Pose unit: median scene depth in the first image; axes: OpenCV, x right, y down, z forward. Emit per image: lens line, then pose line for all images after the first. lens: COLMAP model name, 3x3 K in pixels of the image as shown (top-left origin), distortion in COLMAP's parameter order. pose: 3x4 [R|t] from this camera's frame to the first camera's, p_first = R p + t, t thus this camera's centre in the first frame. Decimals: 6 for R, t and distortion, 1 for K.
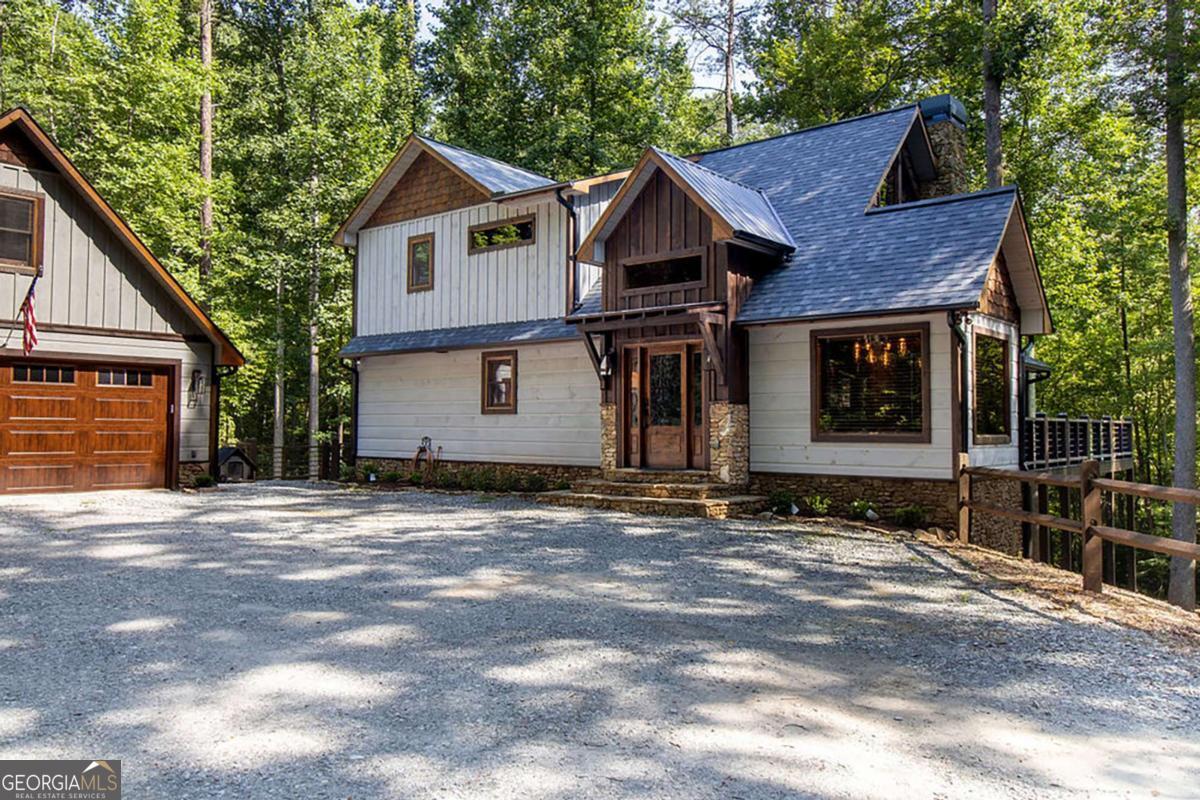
lens RADIAL K [[897.1, 0, 597.1], [0, 897.1, 395.5], [0, 0, 1]] dist [-0.005796, -0.002343]
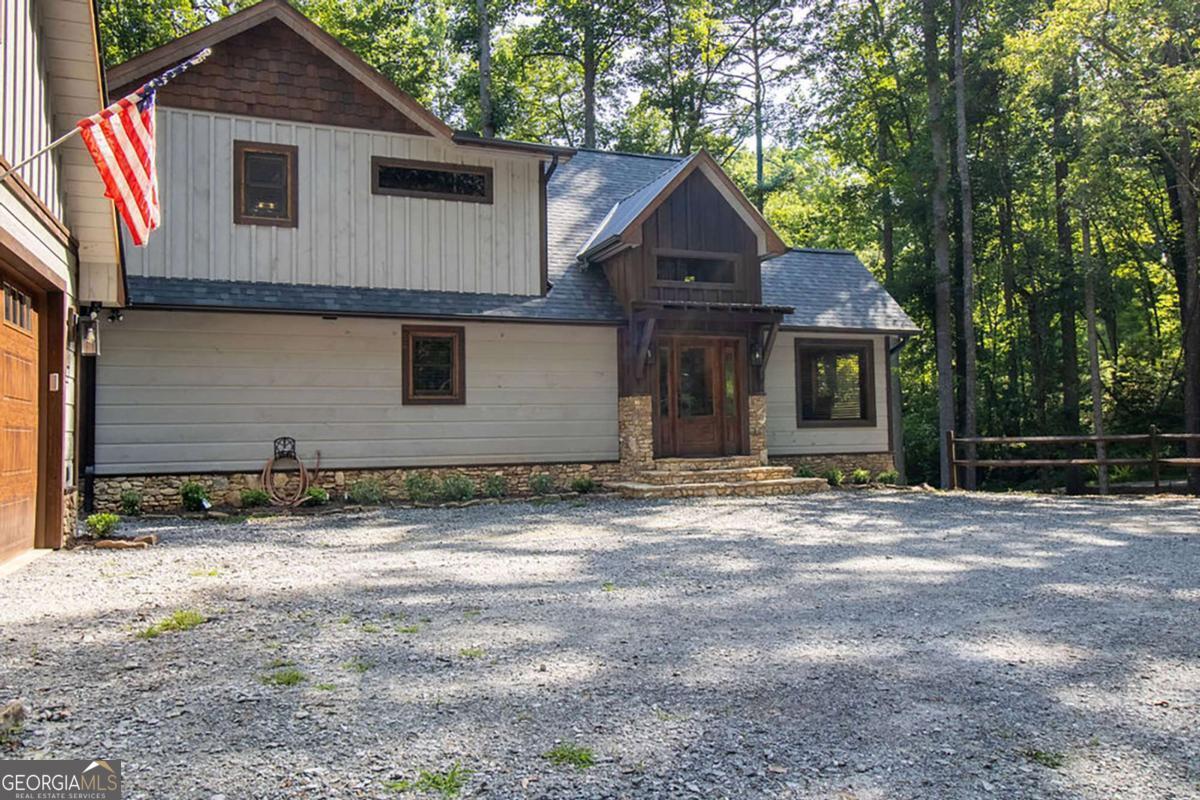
lens RADIAL K [[897.1, 0, 597.1], [0, 897.1, 395.5], [0, 0, 1]] dist [-0.005796, -0.002343]
pose [[0.482254, 0.025999, 0.875645, -0.770124], [-0.012612, 0.999662, -0.022736, 0.030337], [-0.875941, -0.000079, 0.482419, 0.512894]]
